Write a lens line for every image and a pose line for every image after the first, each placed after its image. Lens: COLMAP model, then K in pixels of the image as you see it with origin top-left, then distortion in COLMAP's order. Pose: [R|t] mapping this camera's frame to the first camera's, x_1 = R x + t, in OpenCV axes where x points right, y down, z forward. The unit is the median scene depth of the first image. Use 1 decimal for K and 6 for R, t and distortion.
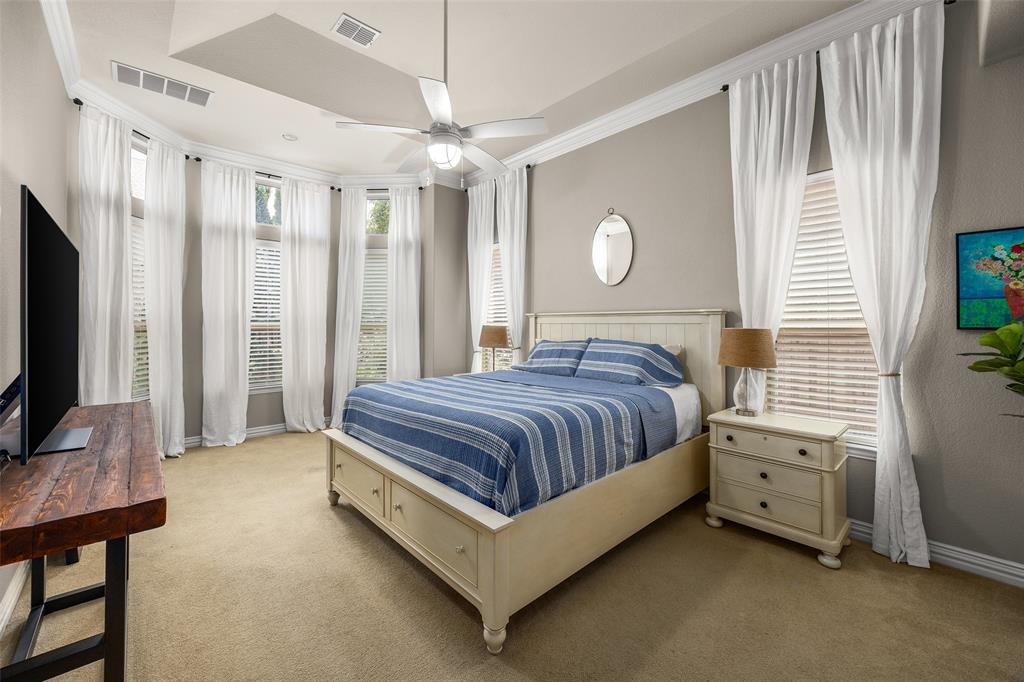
lens RADIAL K [[405.9, 0, 511.6], [0, 405.9, 319.4], [0, 0, 1]] dist [0.000183, 0.000161]
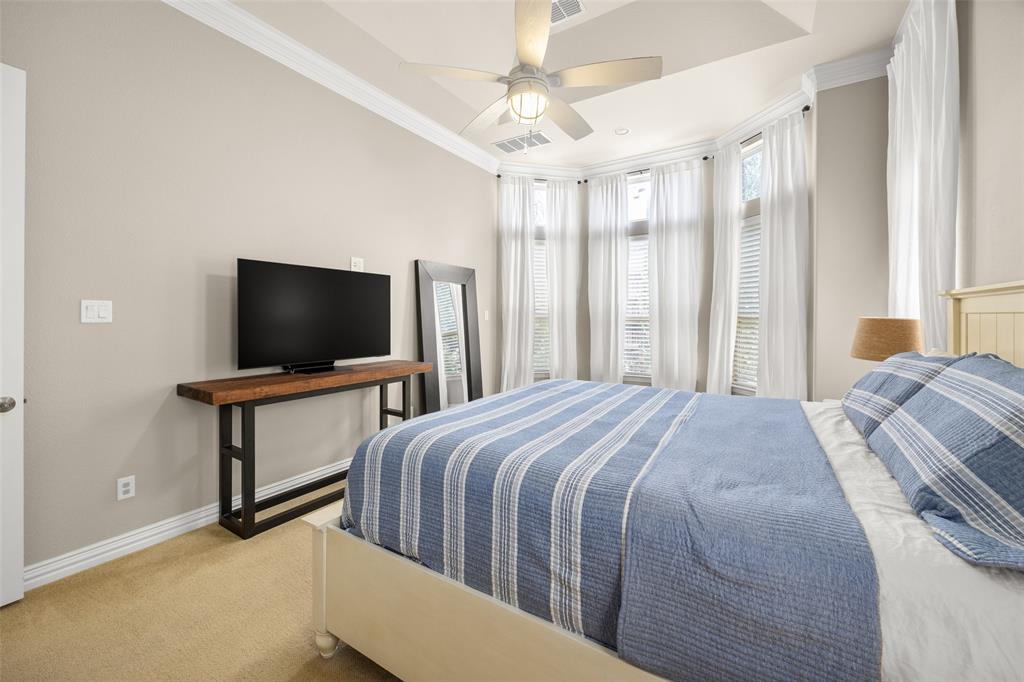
lens RADIAL K [[419.5, 0, 492.0], [0, 419.5, 314.5], [0, 0, 1]] dist [-0.000980, -0.000070]
pose [[0.236458, -0.002366, -0.971639, 0.382940], [0.006176, 0.999980, -0.000932, 0.005176], [0.971622, -0.005780, 0.236468, 0.430397]]
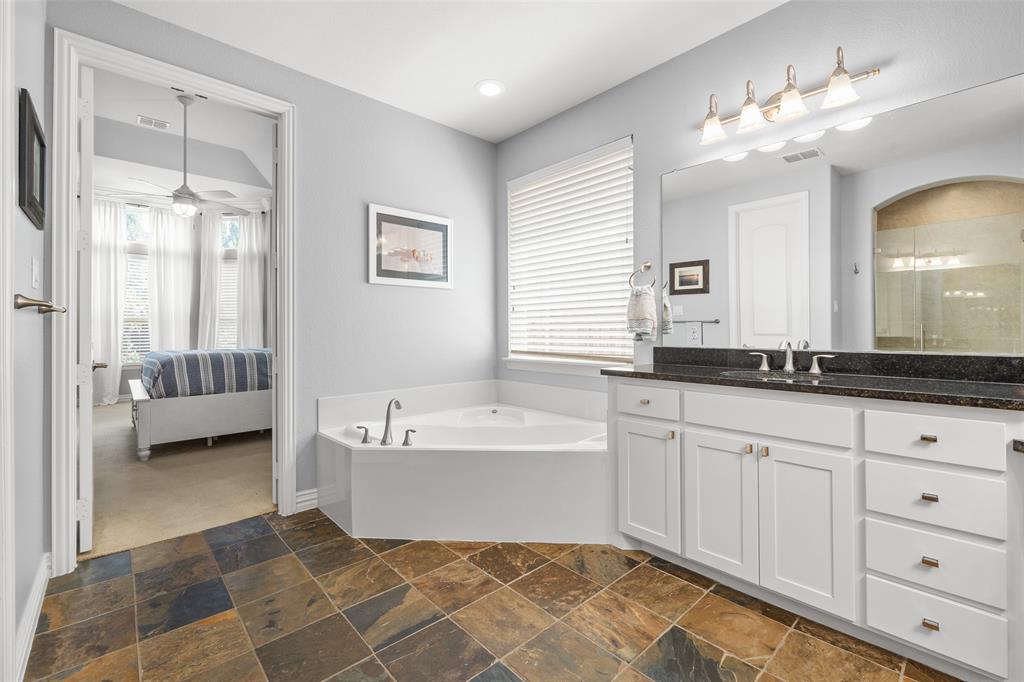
lens RADIAL K [[433.3, 0, 512.4], [0, 433.3, 327.6], [0, 0, 1]] dist [0.000997, 0.000222]
pose [[0.999944, -0.006659, -0.008169, 0.708241], [0.006712, 0.999957, 0.006450, 0.047719], [0.008126, -0.006504, 0.999946, -0.457992]]
